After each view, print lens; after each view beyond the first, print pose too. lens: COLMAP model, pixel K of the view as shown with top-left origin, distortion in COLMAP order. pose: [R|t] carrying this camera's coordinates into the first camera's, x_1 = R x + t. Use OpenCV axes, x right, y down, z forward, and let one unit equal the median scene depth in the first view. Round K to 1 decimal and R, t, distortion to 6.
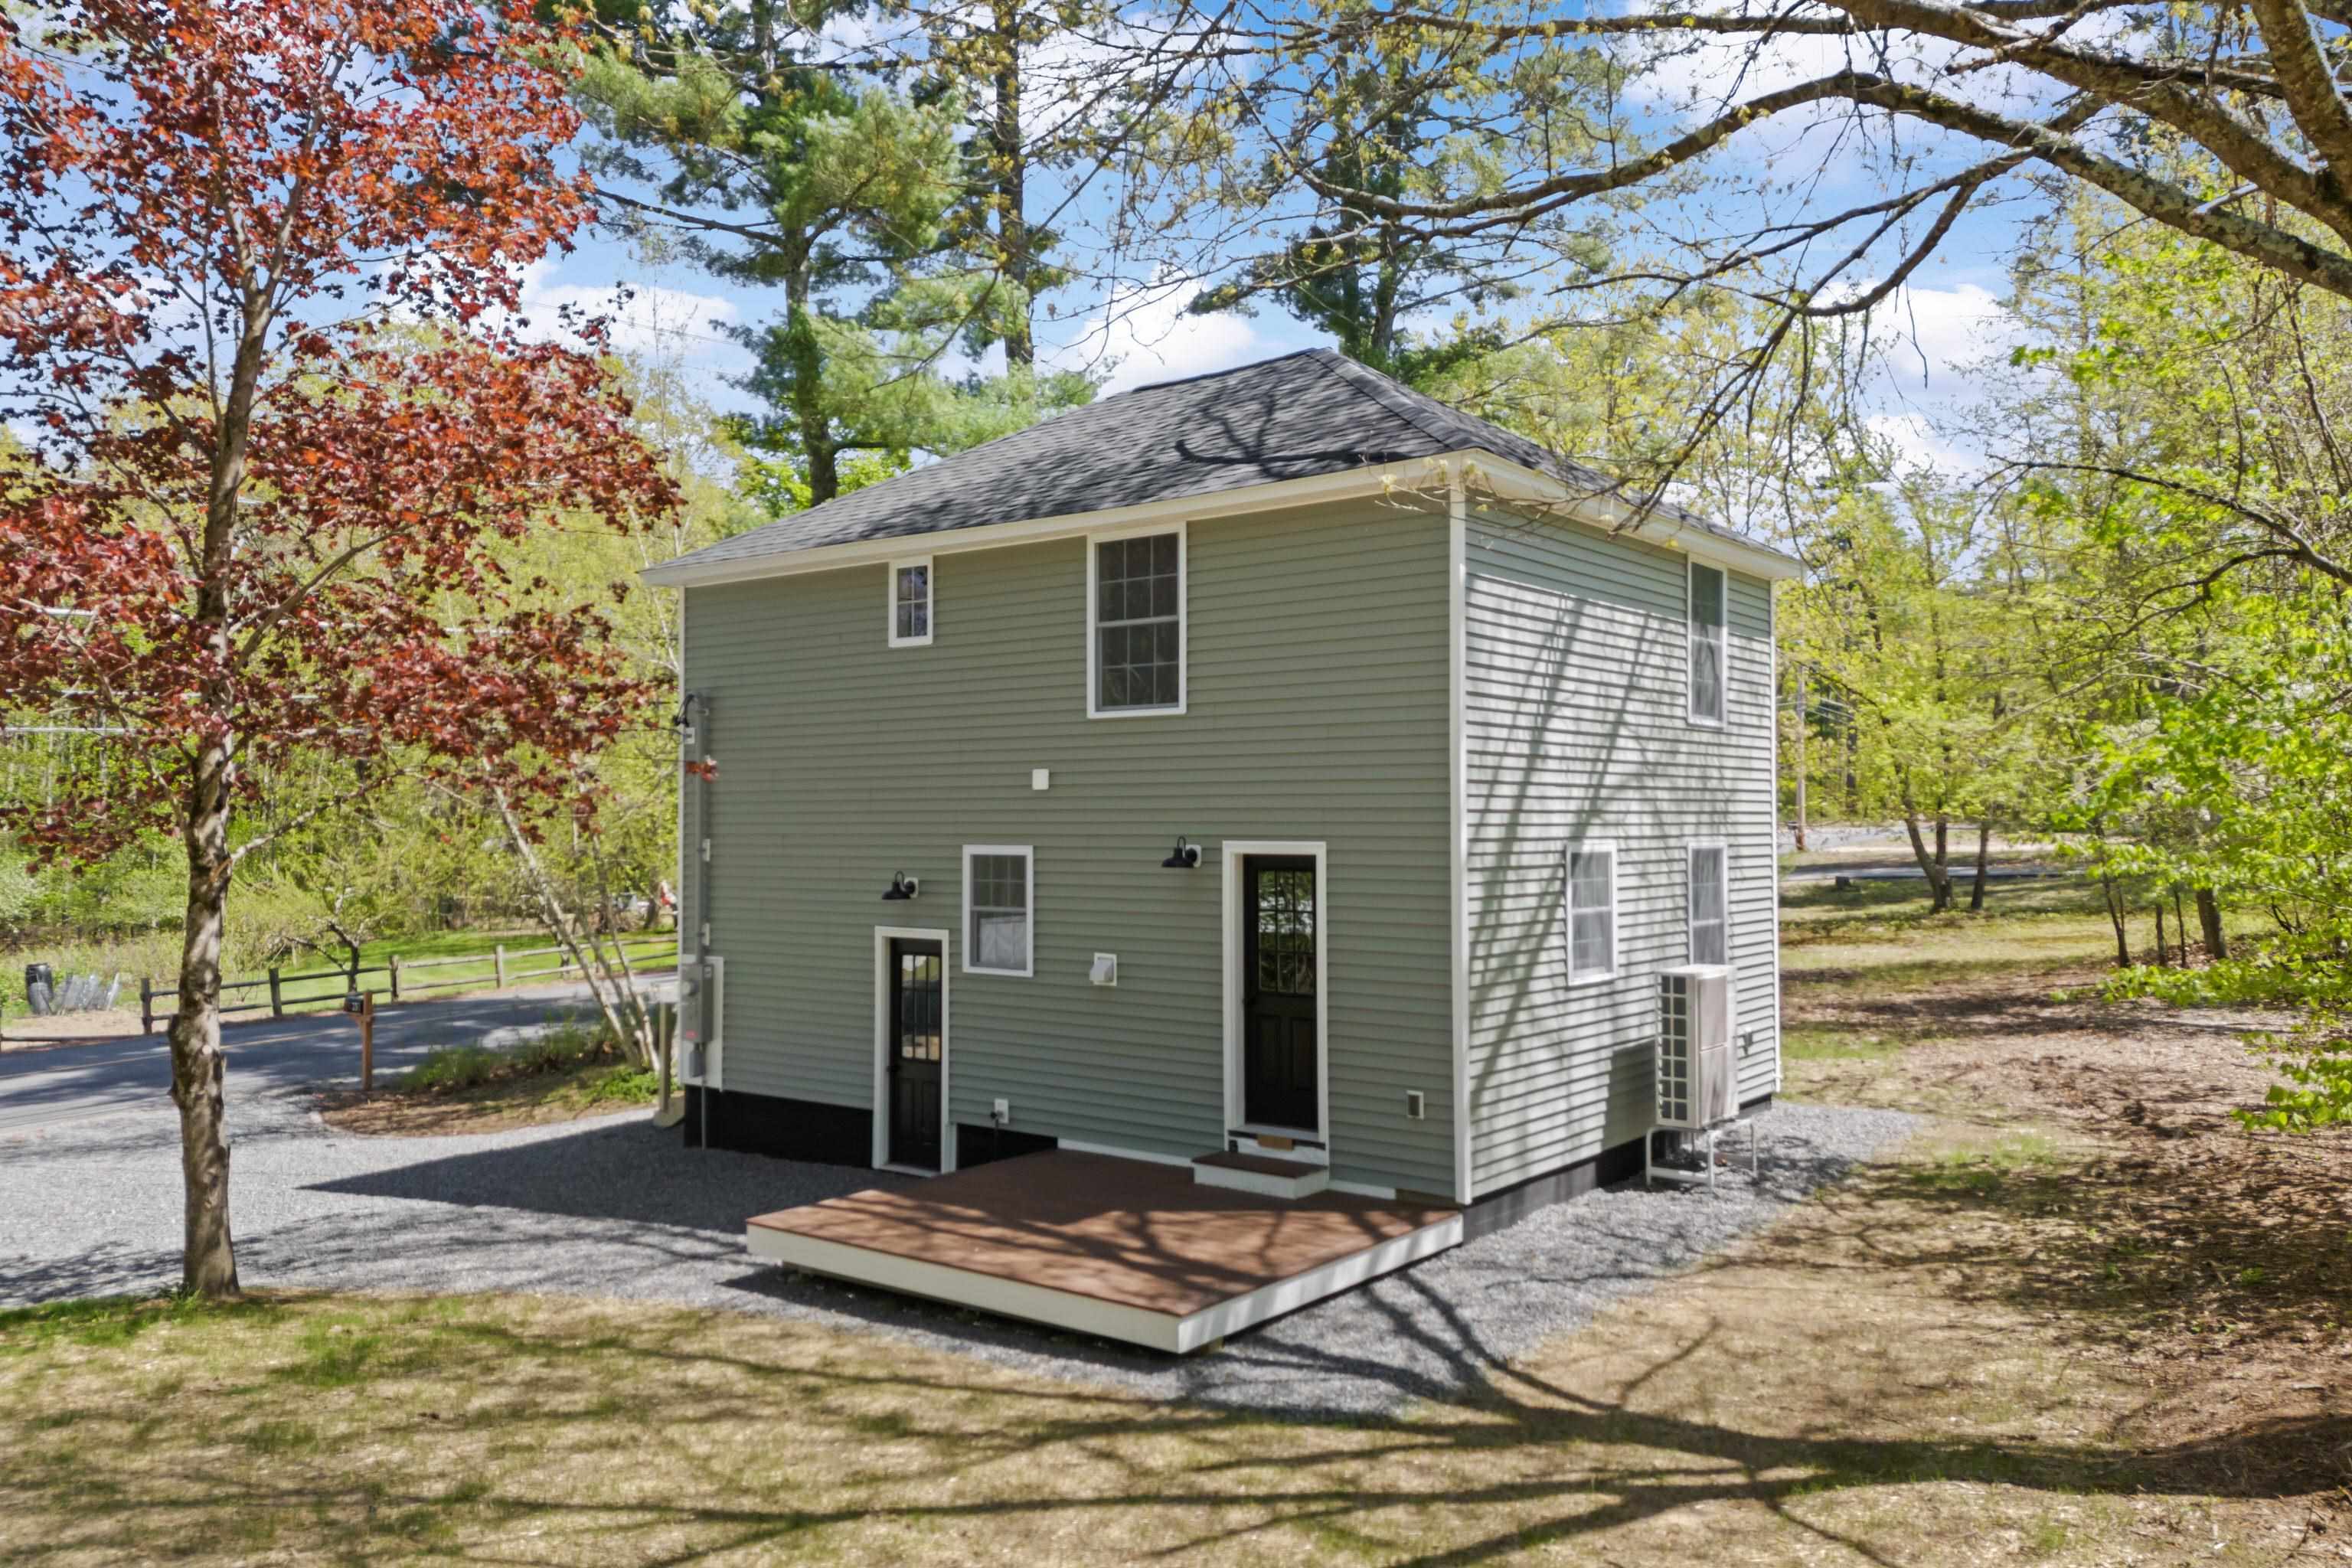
lens RADIAL K [[1735.5, 0, 1192.3], [0, 1735.5, 778.6], [0, 0, 1]] dist [0.066749, -0.053720]
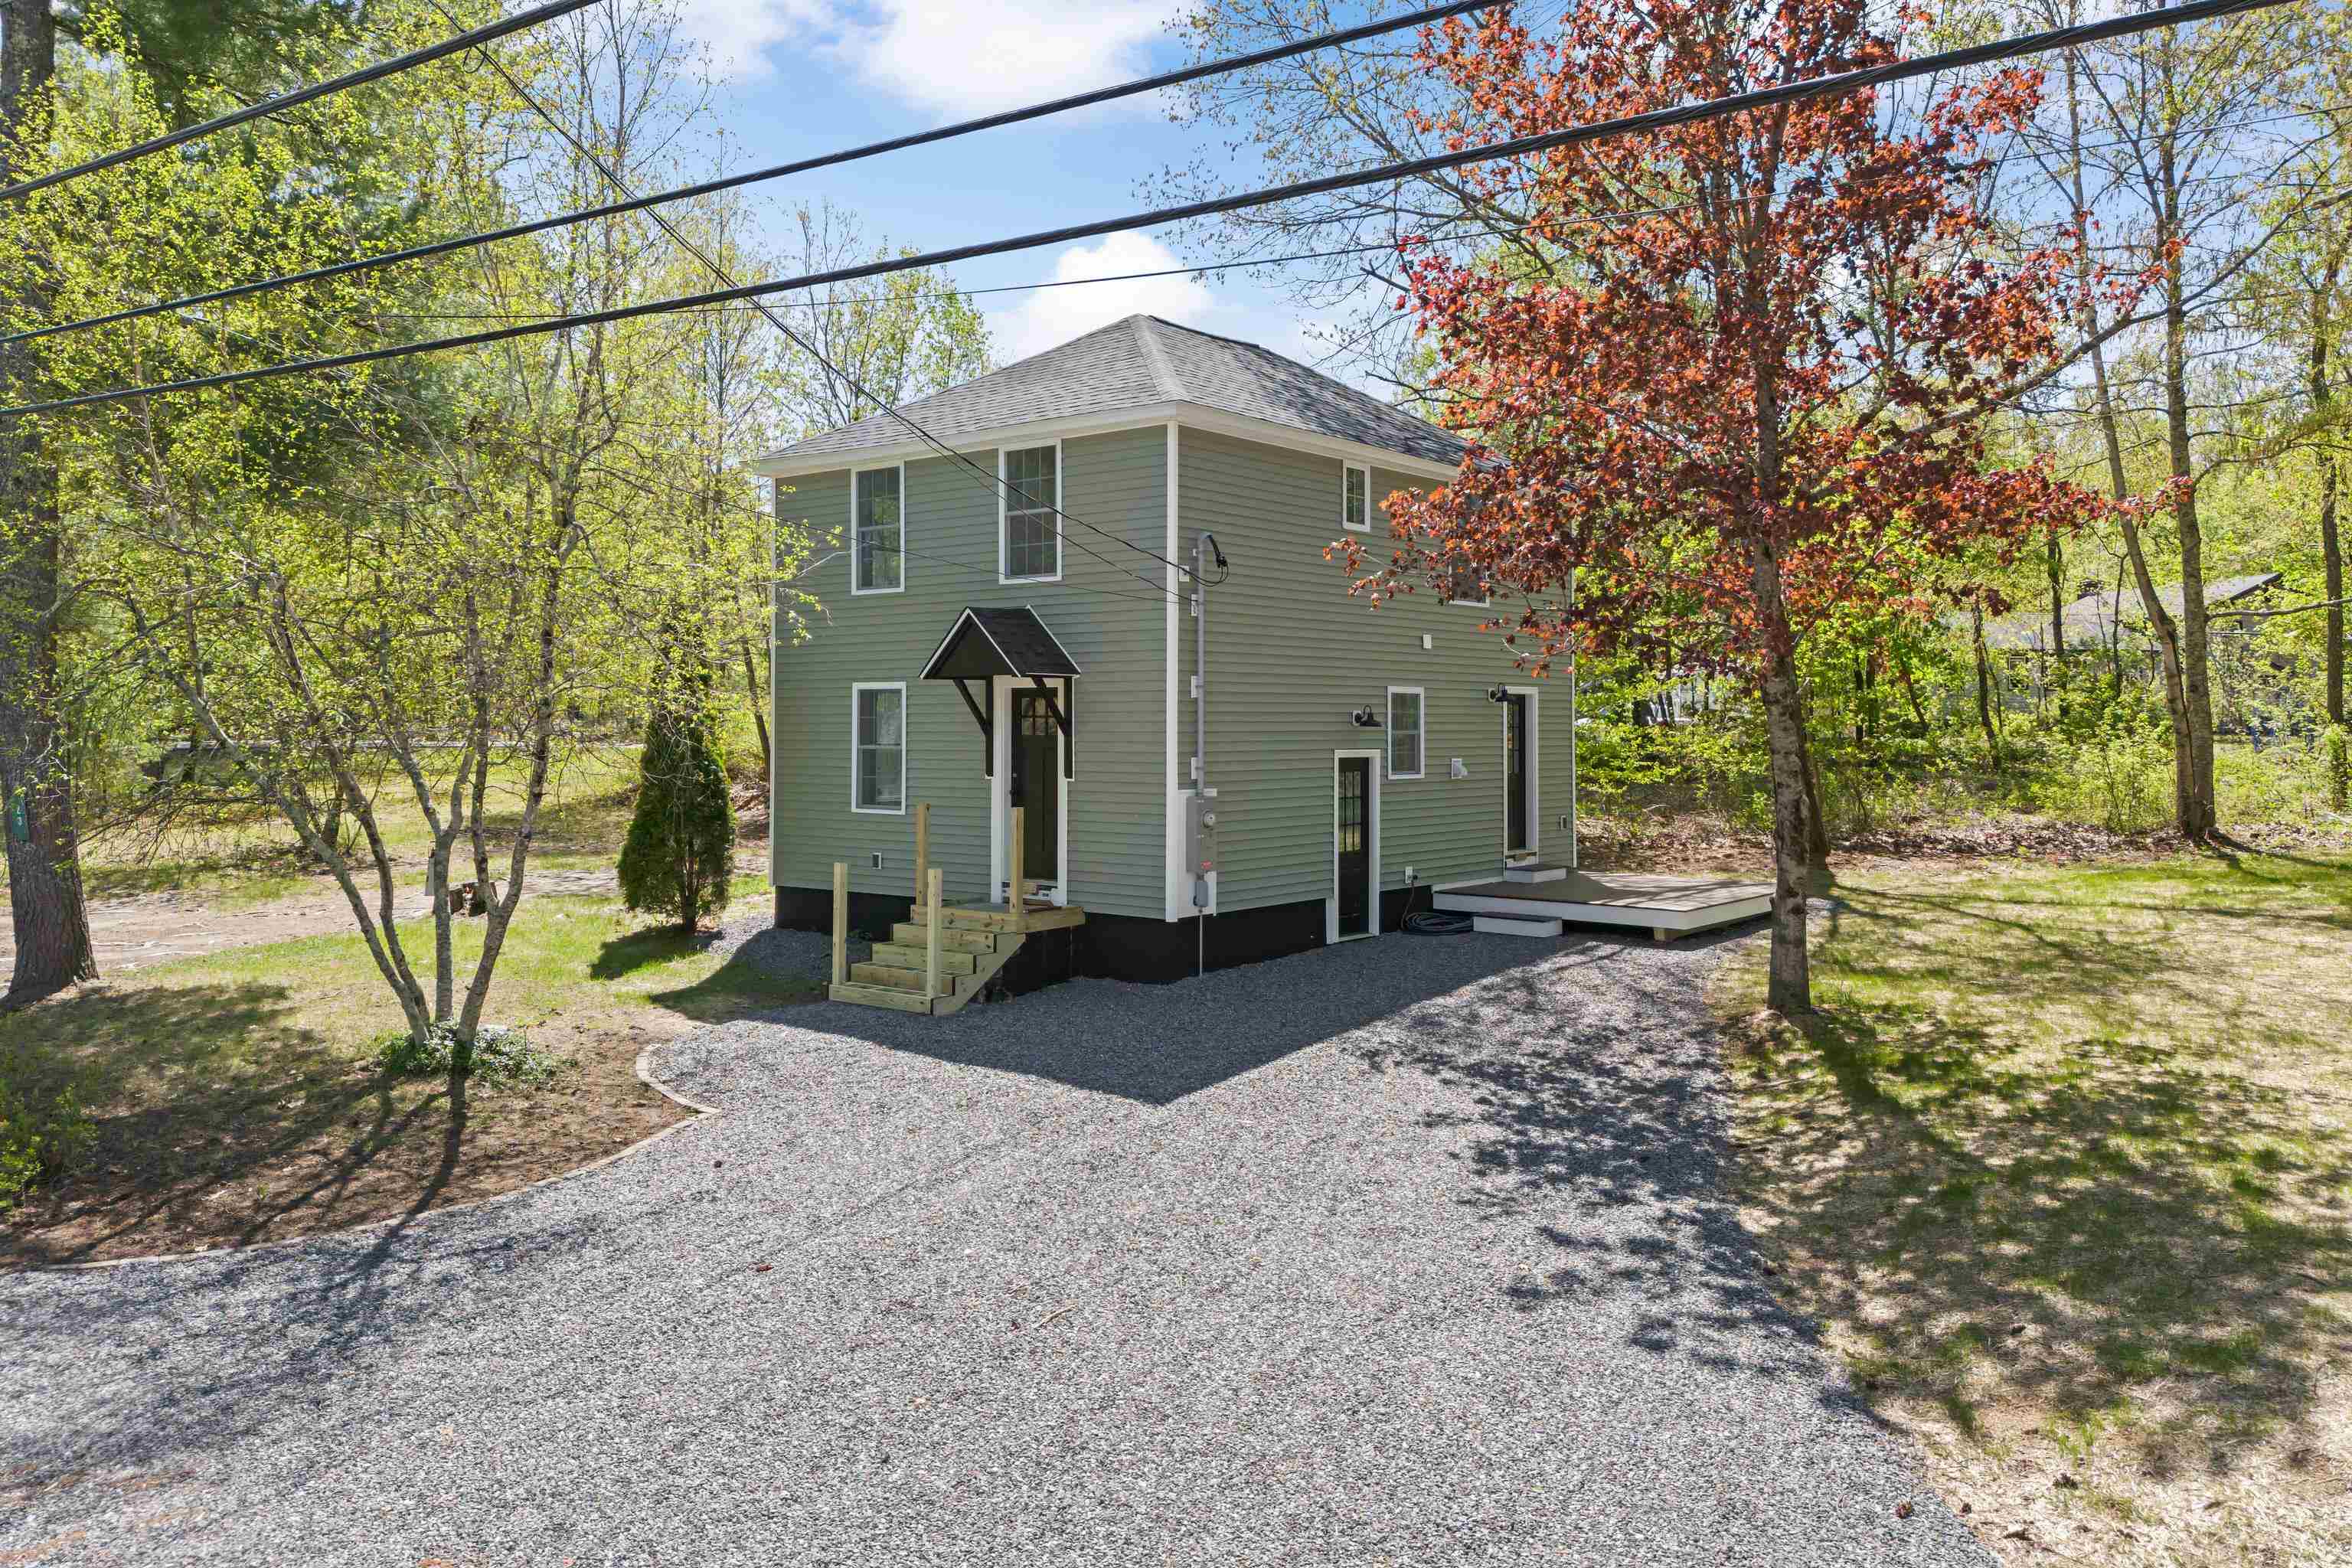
lens RADIAL K [[1735.5, 0, 1180.4], [0, 1735.5, 663.2], [0, 0, 1]] dist [0.066749, -0.053720]
pose [[0.008836, 0.038112, 0.999234, -1.458446], [-0.029576, 0.998846, -0.037835, 0.075181], [-0.999523, -0.029219, 0.009953, 1.123509]]
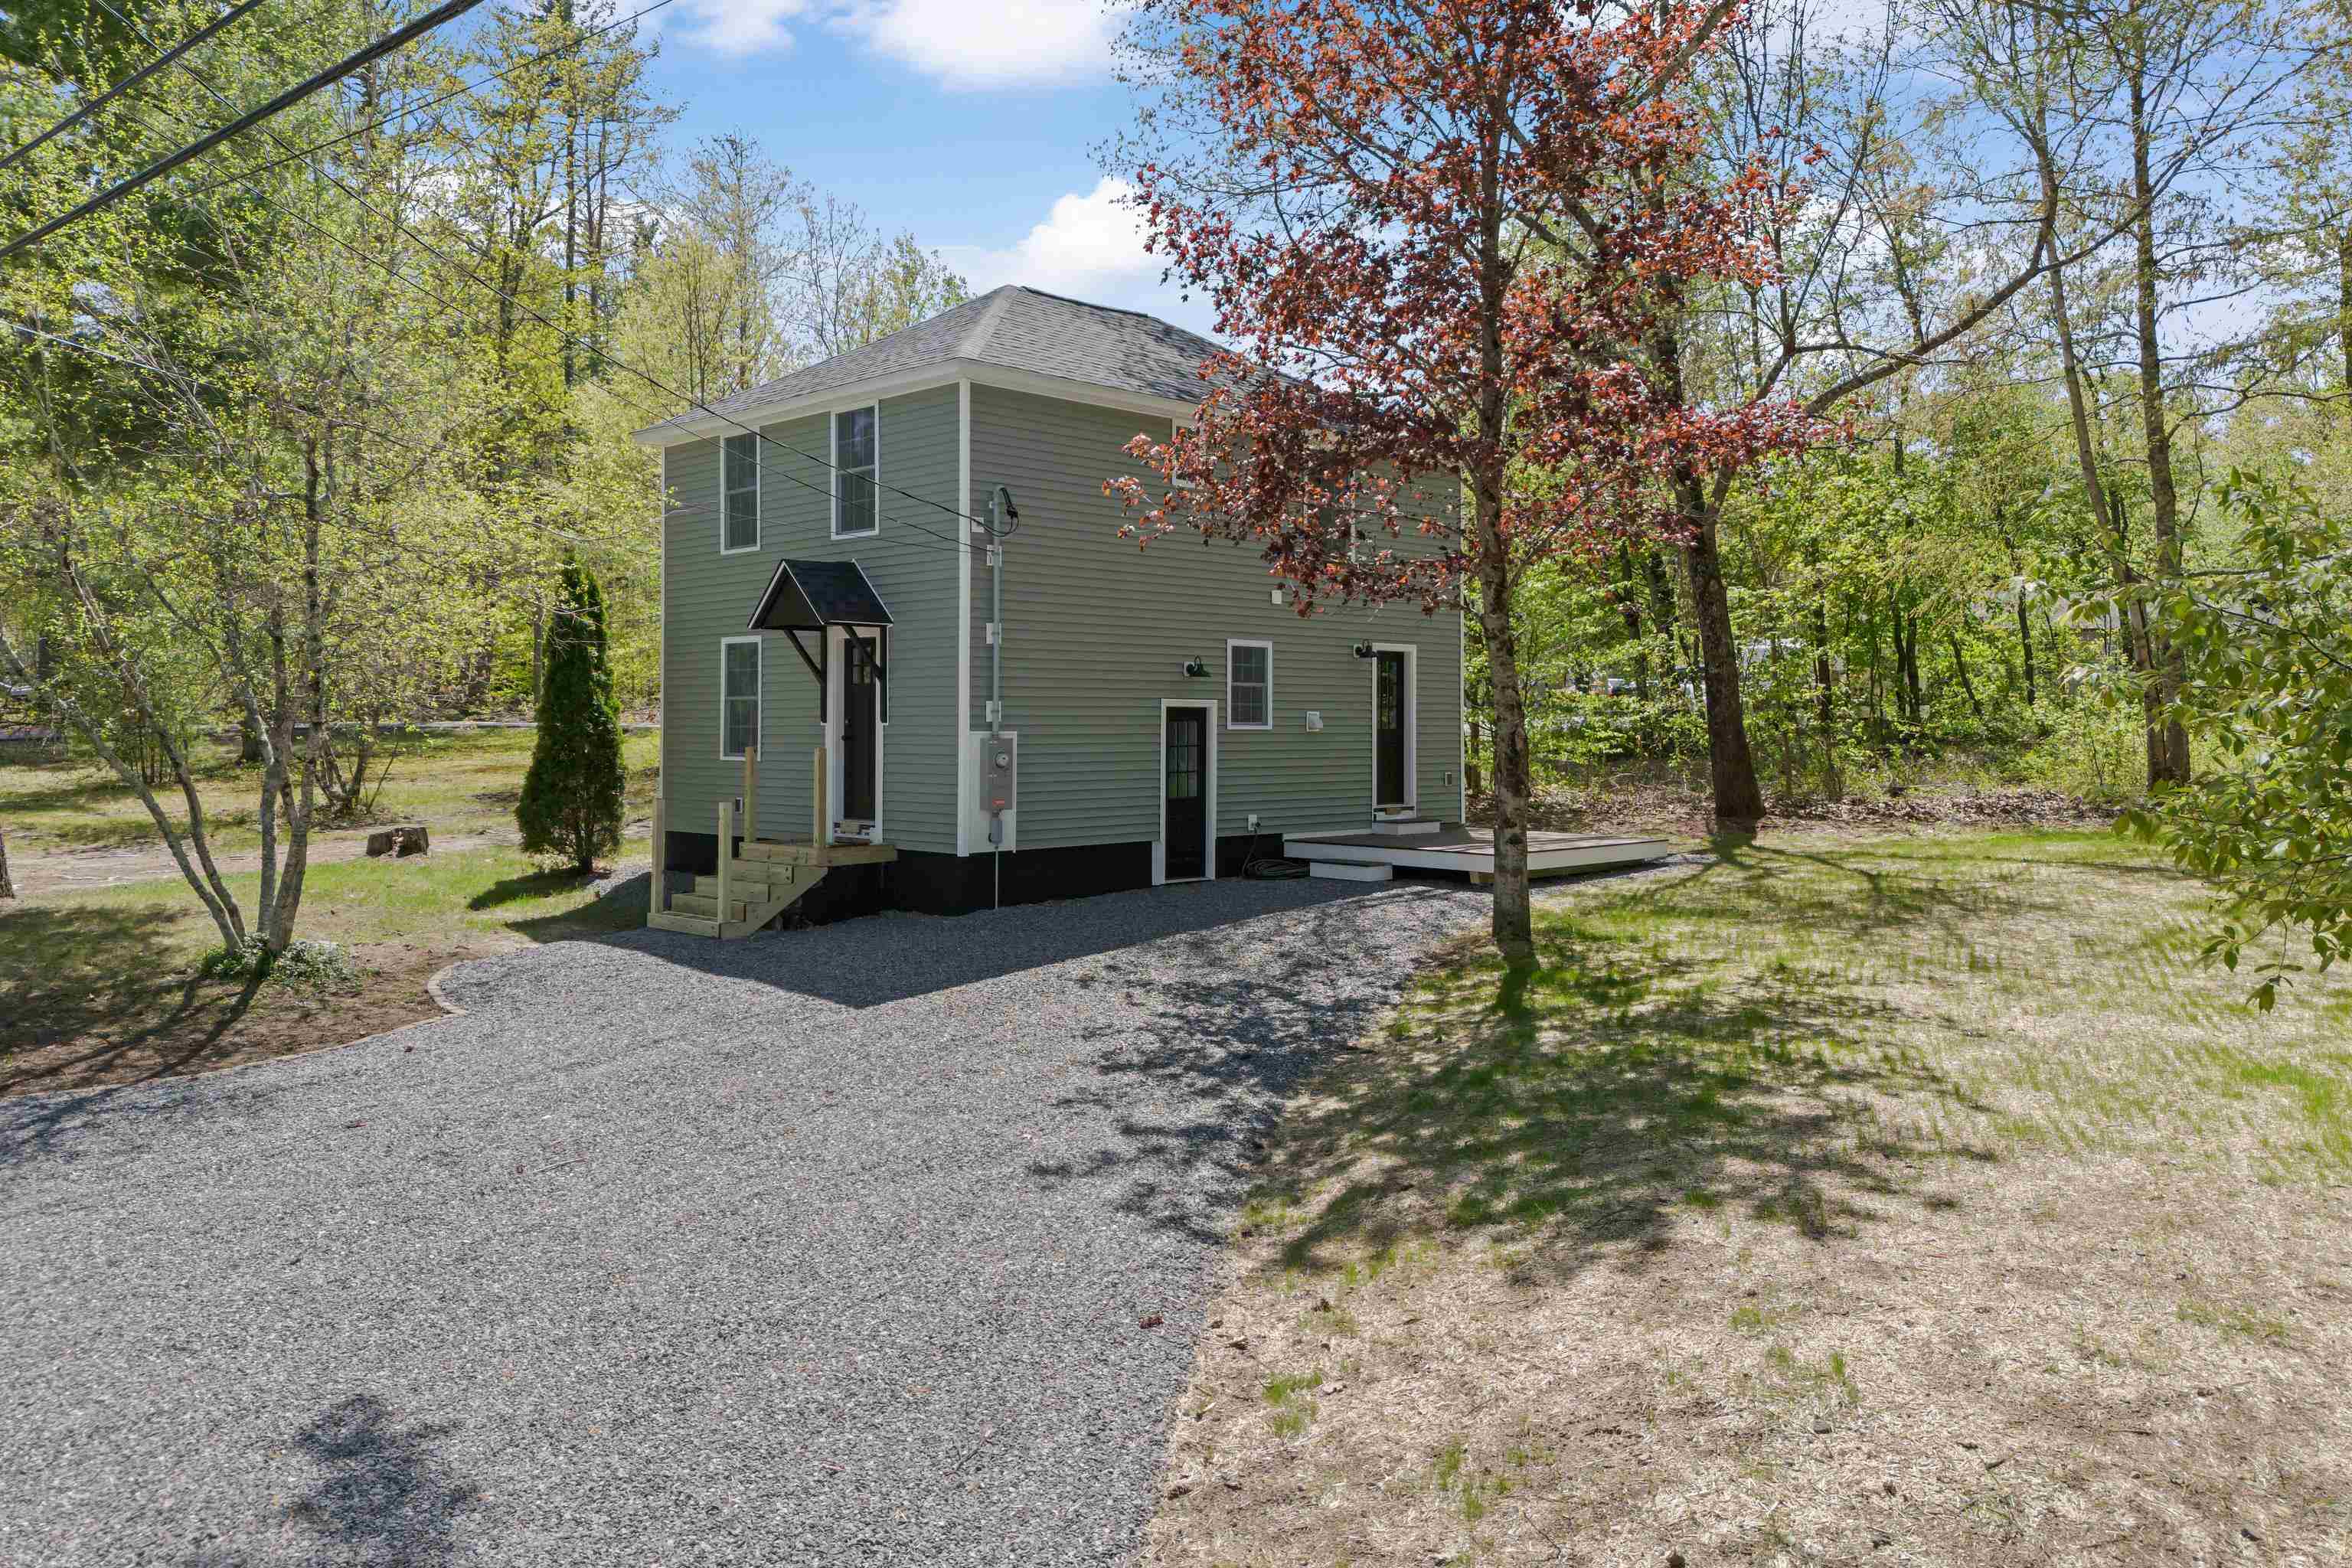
lens RADIAL K [[1735.5, 0, 1180.4], [0, 1735.5, 674.8], [0, 0, 1]] dist [0.066749, -0.053720]
pose [[0.114544, 0.029417, 0.992982, -1.489636], [-0.029937, 0.999210, -0.026148, 0.102864], [-0.992967, -0.026732, 0.115335, 0.855668]]
